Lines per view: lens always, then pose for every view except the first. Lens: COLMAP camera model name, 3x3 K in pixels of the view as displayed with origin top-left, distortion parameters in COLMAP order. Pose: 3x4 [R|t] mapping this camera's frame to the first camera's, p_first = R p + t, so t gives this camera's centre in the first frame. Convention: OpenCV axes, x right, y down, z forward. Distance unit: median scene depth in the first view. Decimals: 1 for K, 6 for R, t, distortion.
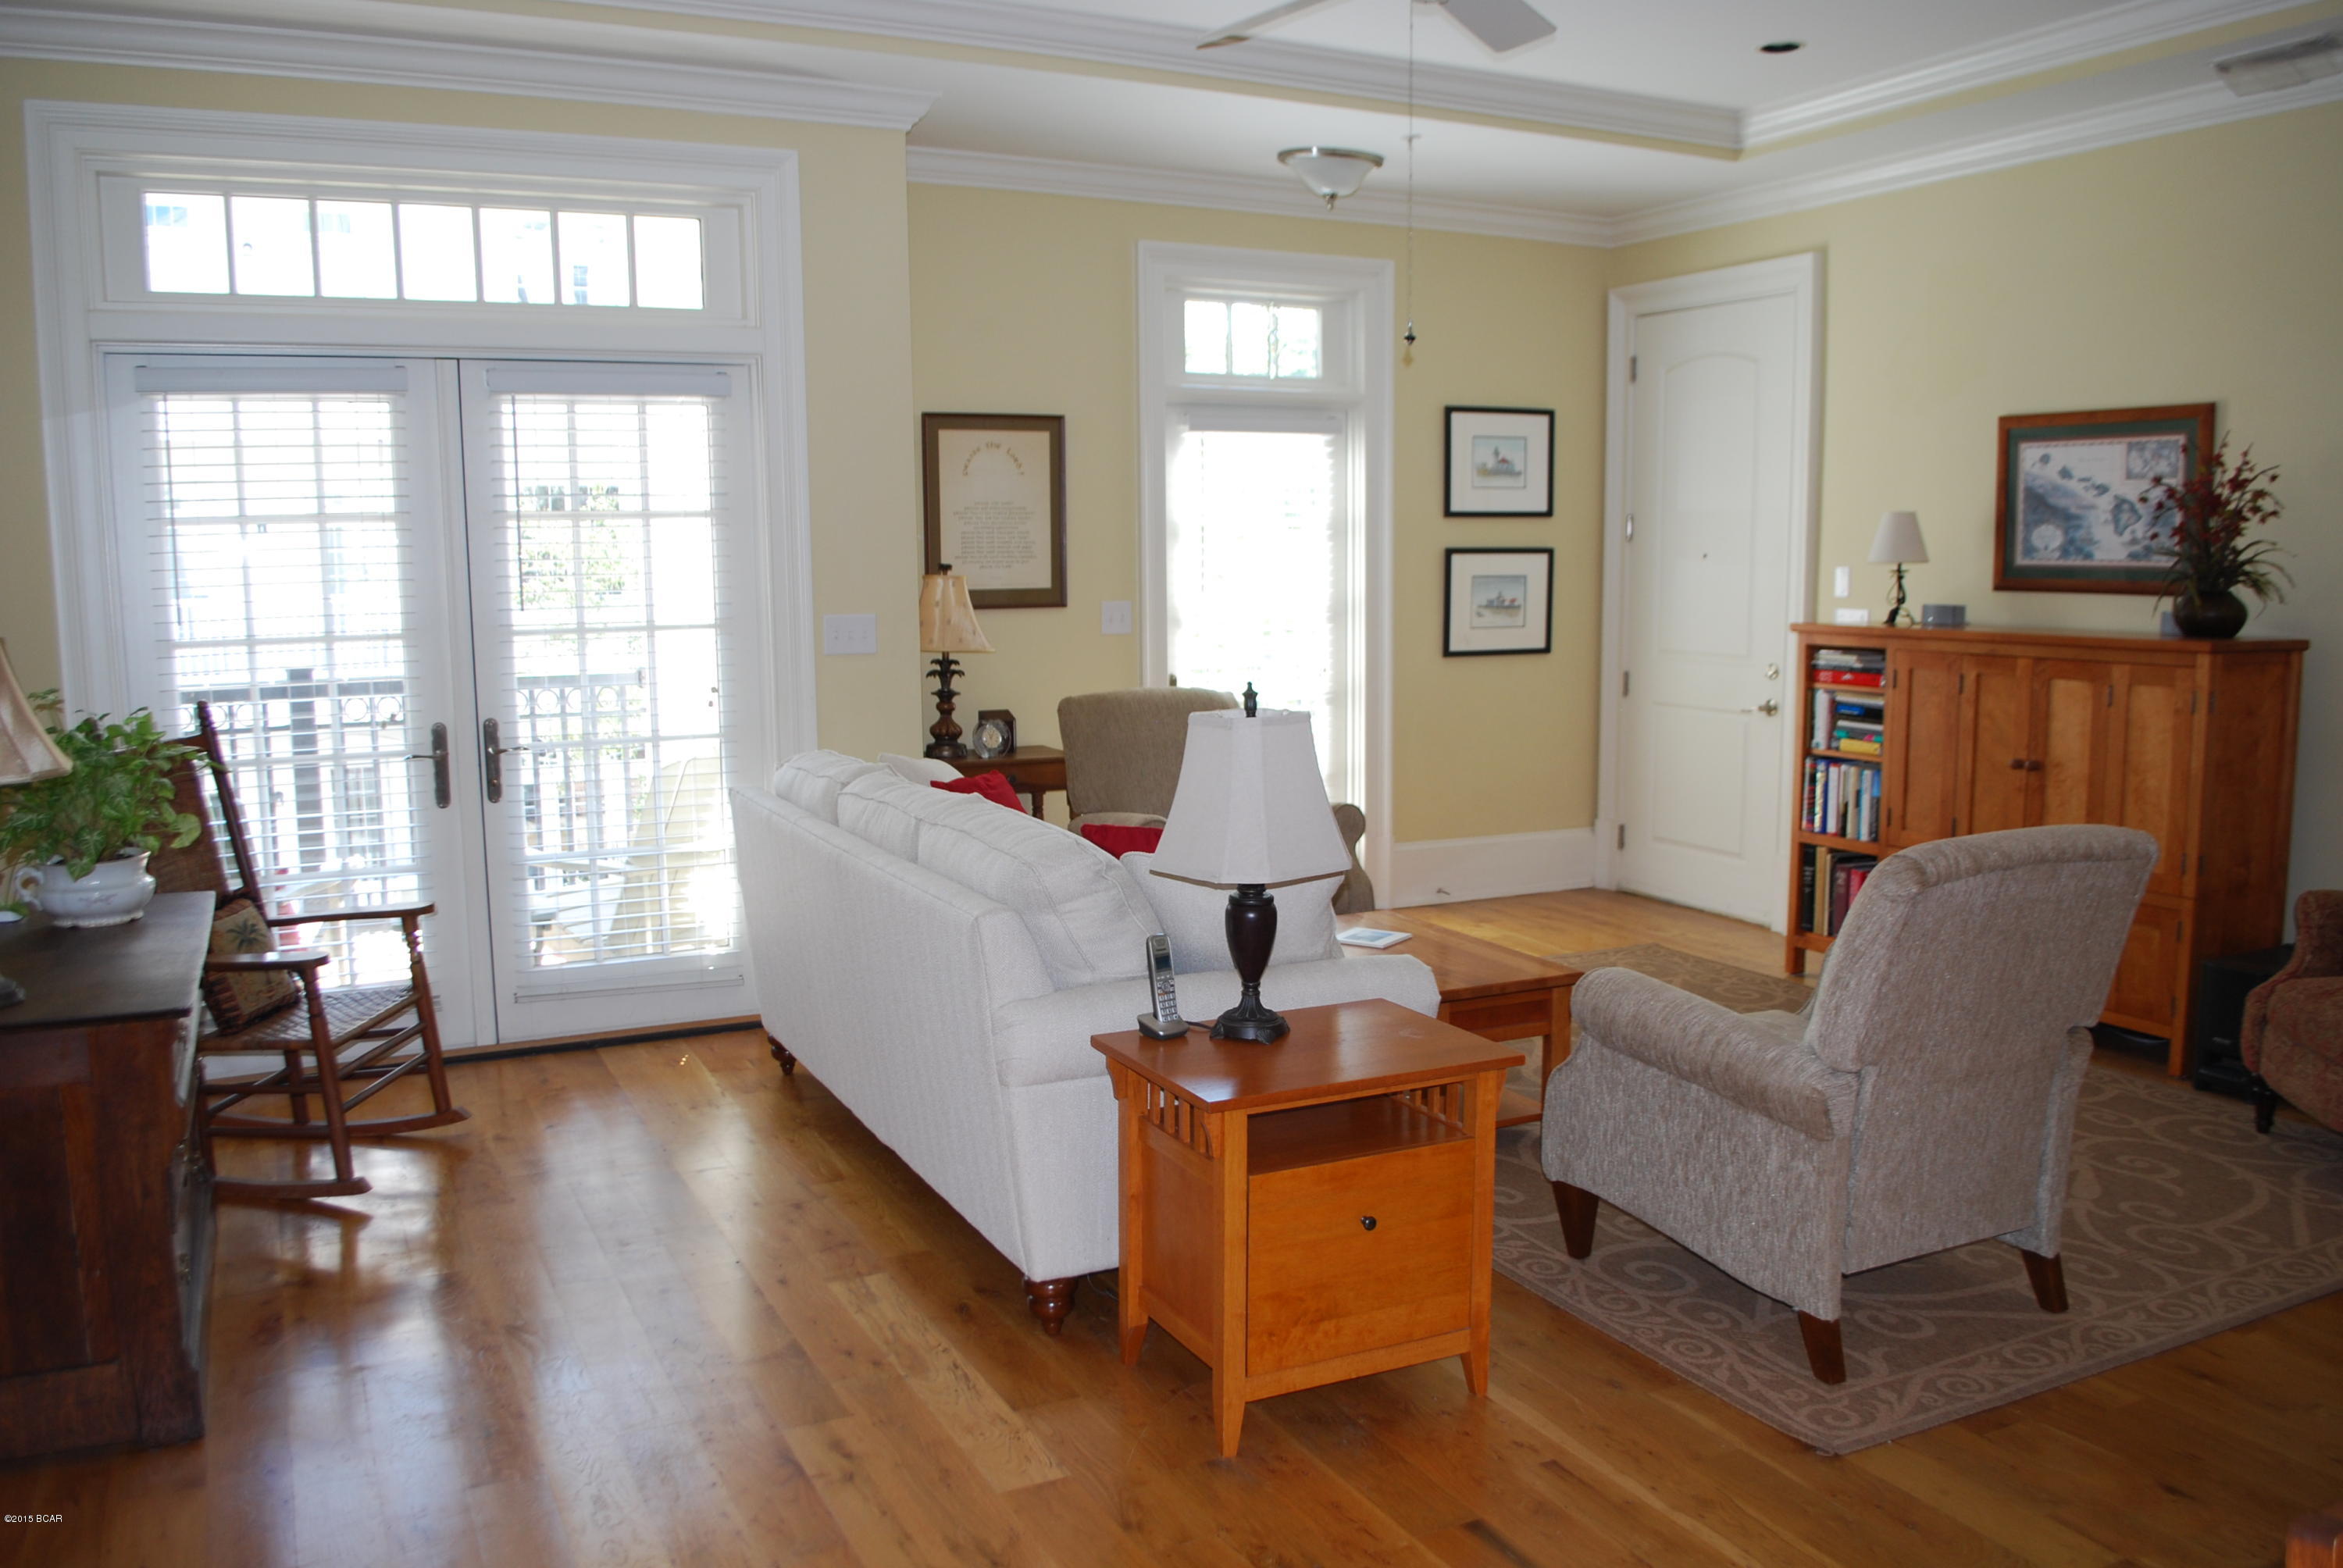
lens RADIAL K [[1836.4, 0, 1162.7], [0, 1836.4, 796.9], [0, 0, 1]] dist [-0.088306, 0.002913]
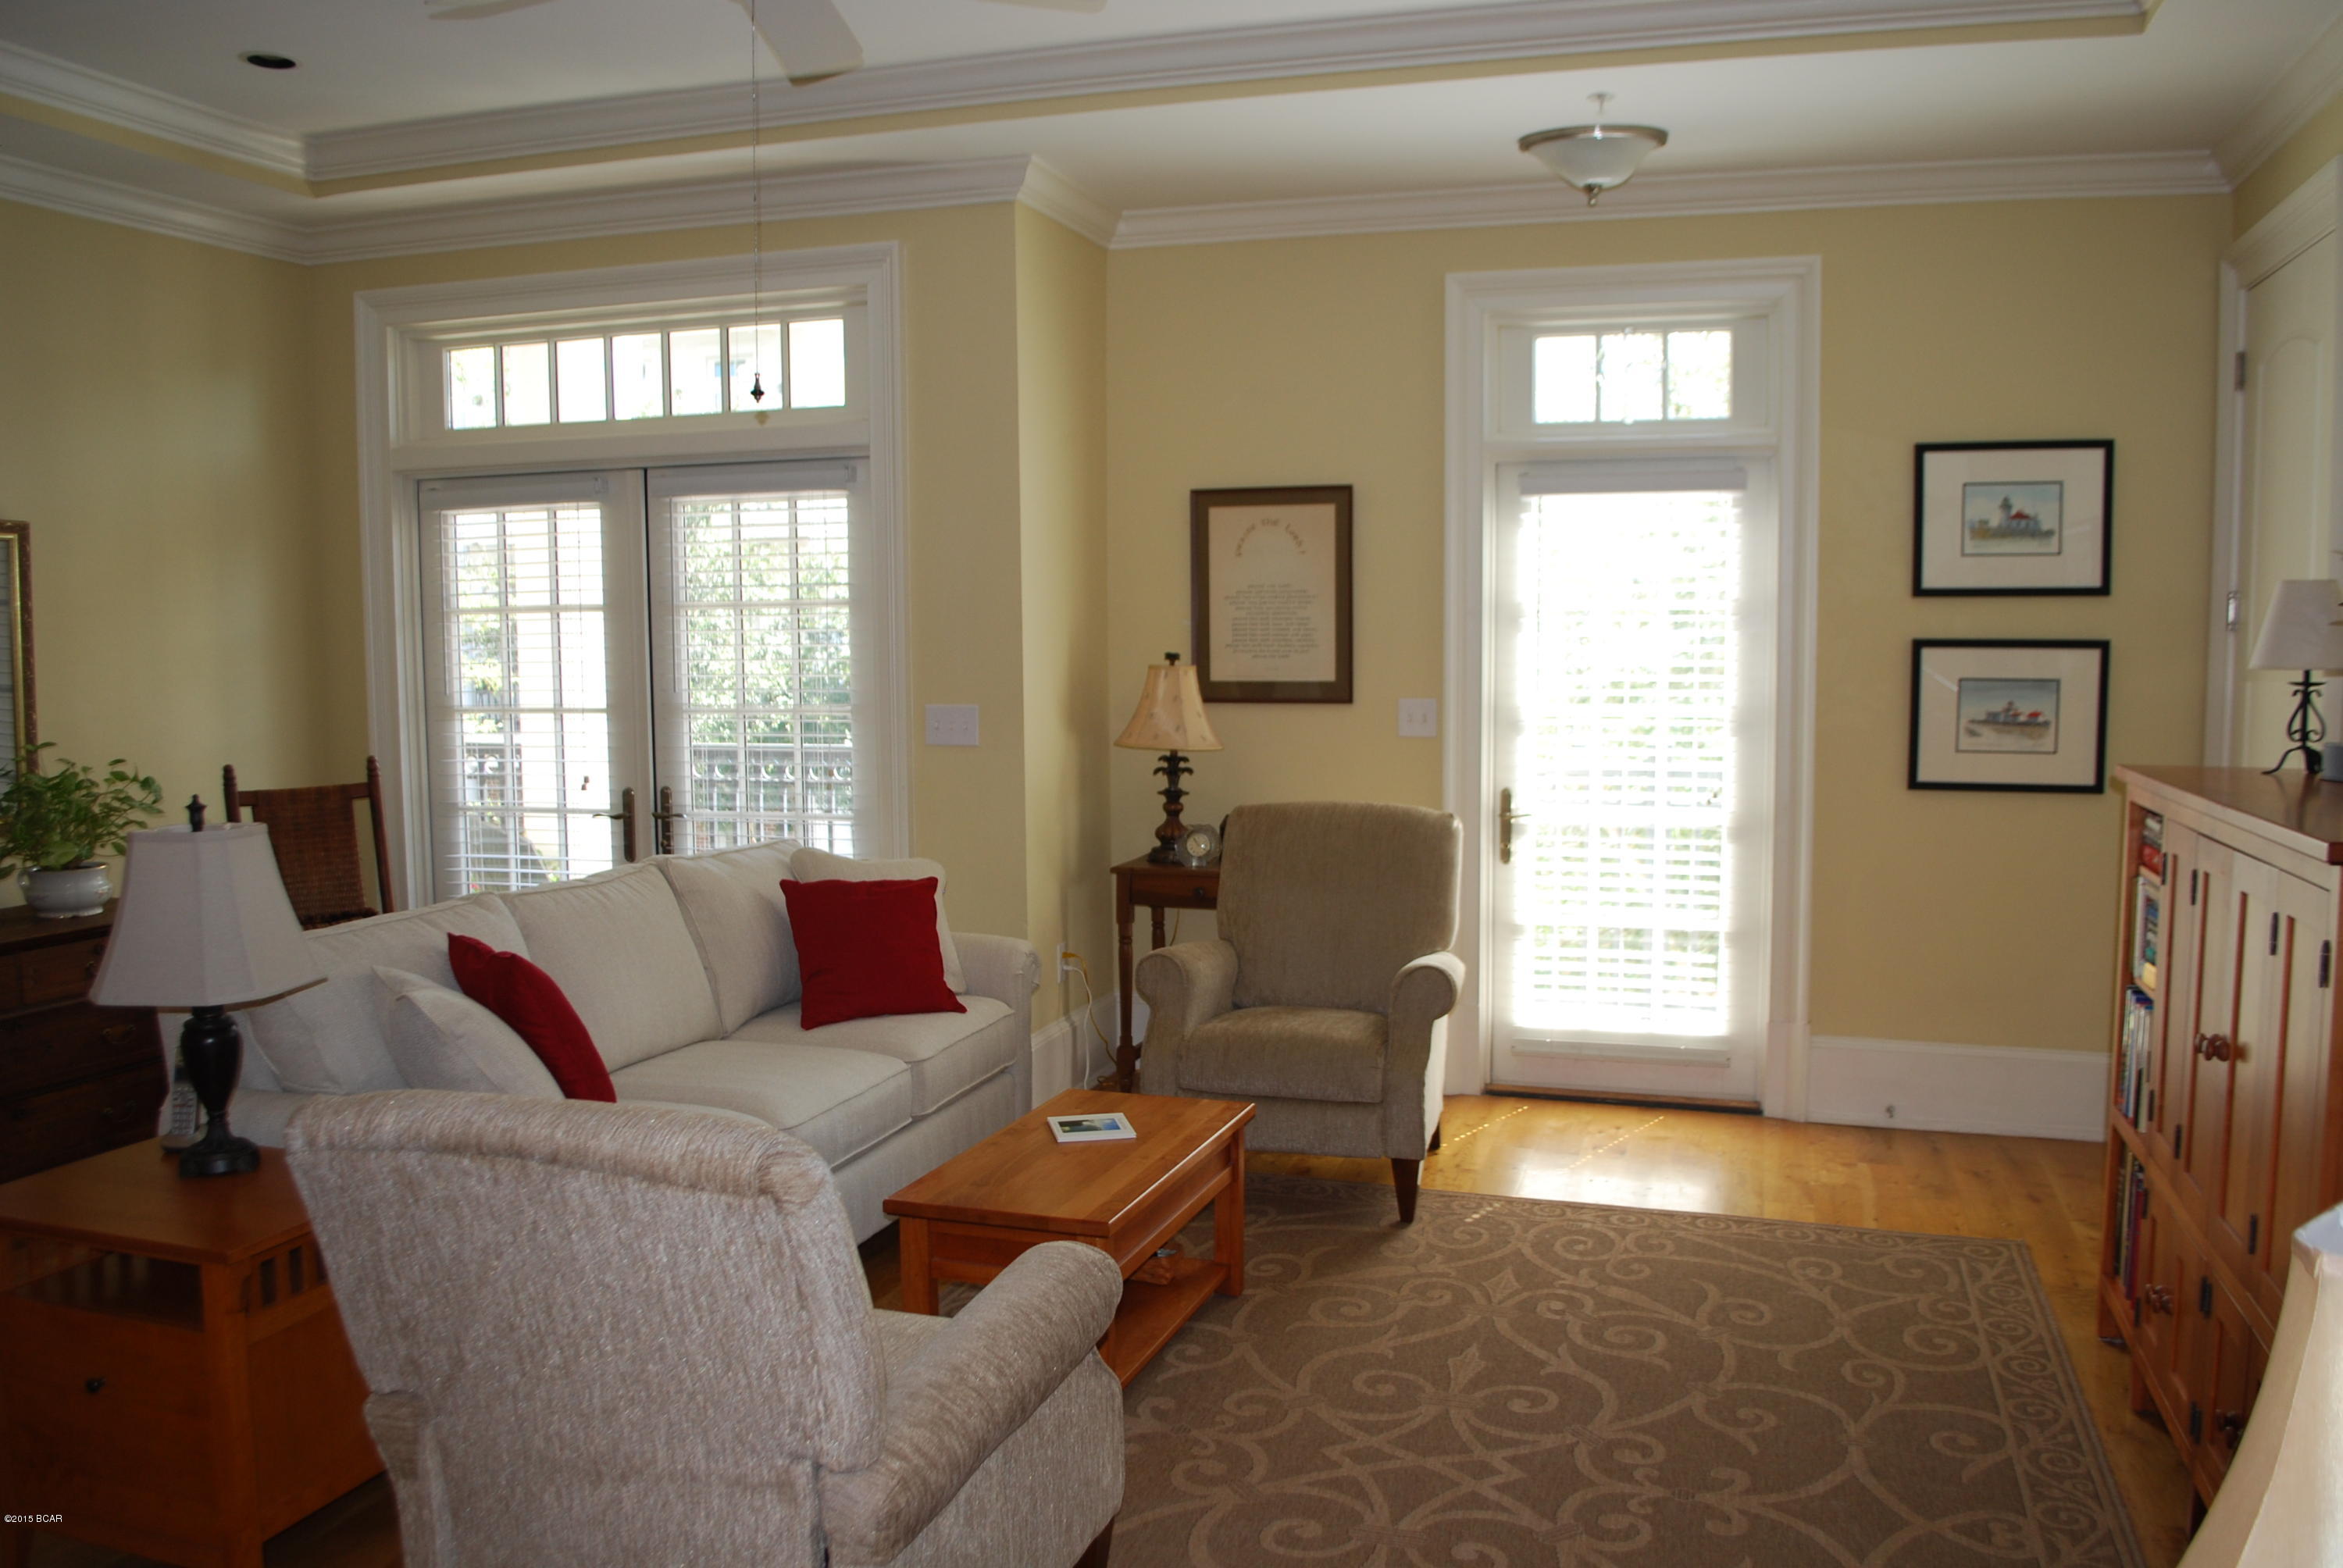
lens RADIAL K [[1860.0, 0, 1180.8], [0, 1860.0, 805.0], [0, 0, 1]] dist [-0.082396, 0.014492]
pose [[0.716711, 0.071614, -0.693684, 0.611656], [-0.092886, 0.995653, 0.006819, -0.065311], [0.691157, 0.059547, 0.720248, 0.375262]]
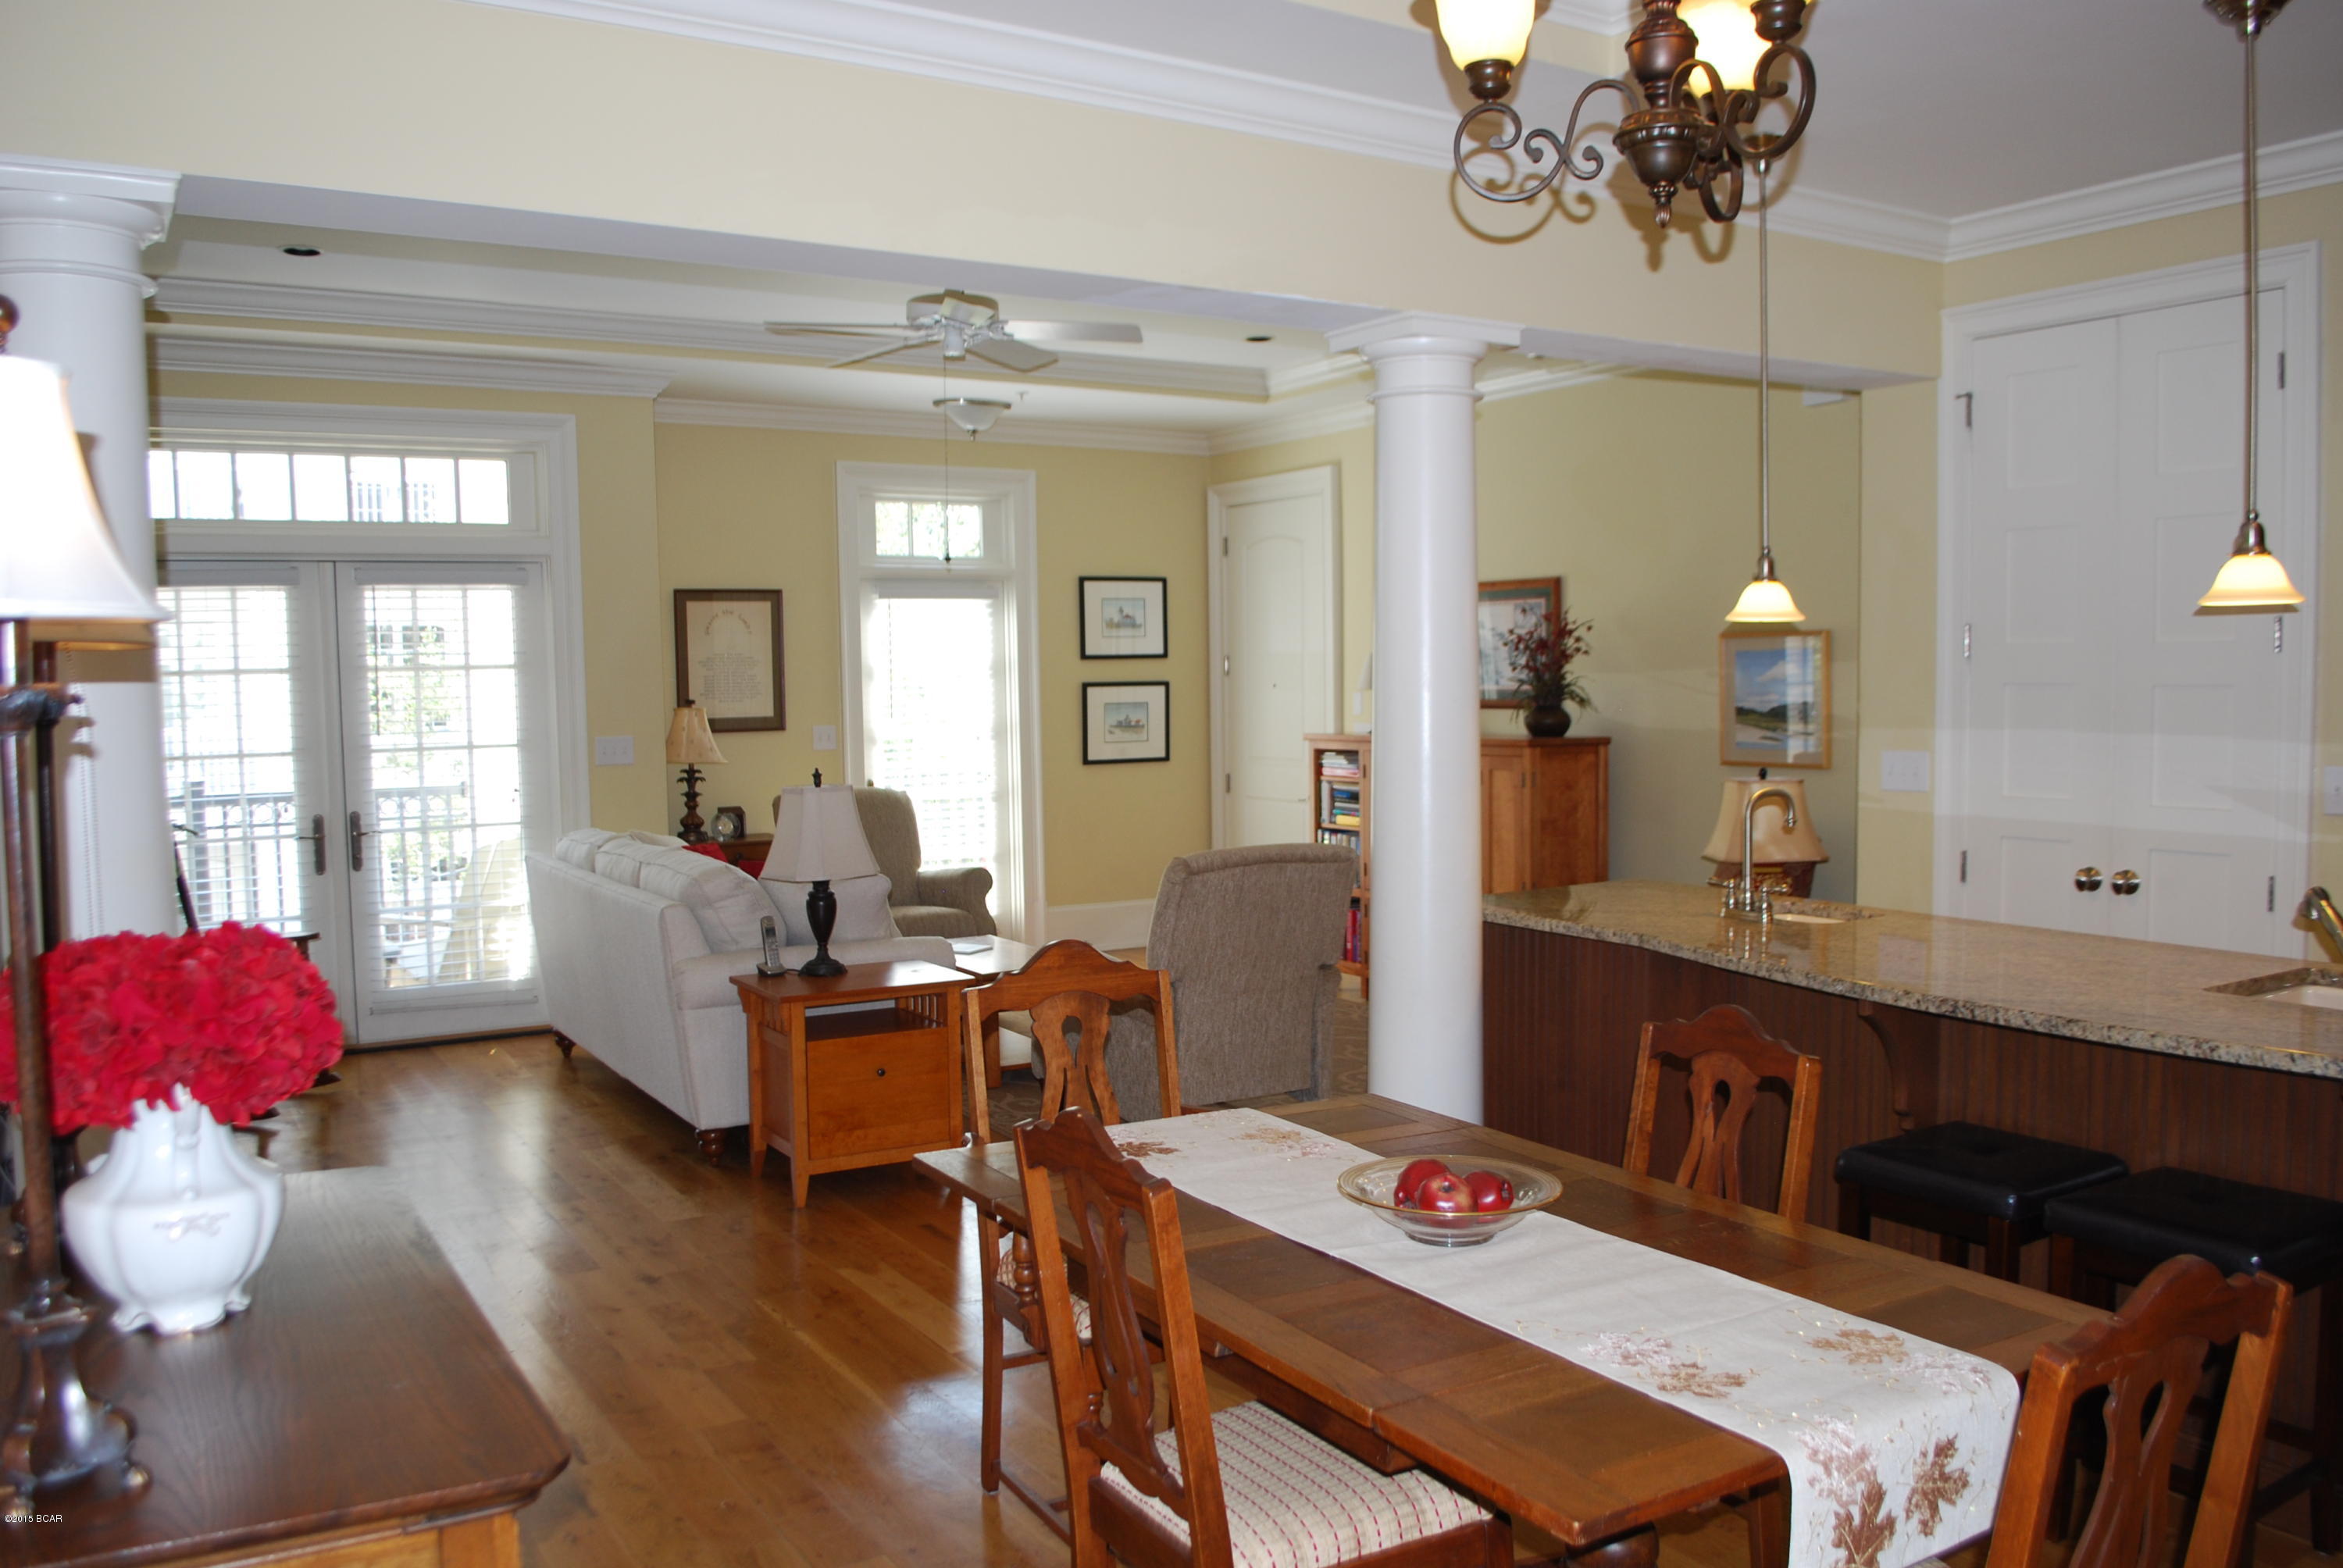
lens RADIAL K [[1833.6, 0, 1171.5], [0, 1833.6, 784.0], [0, 0, 1]] dist [-0.089442, 0.001141]
pose [[0.995476, -0.014361, 0.093920, 0.124868], [0.021432, 0.996974, -0.074719, 0.050924], [-0.092562, 0.076394, 0.992772, -0.429589]]
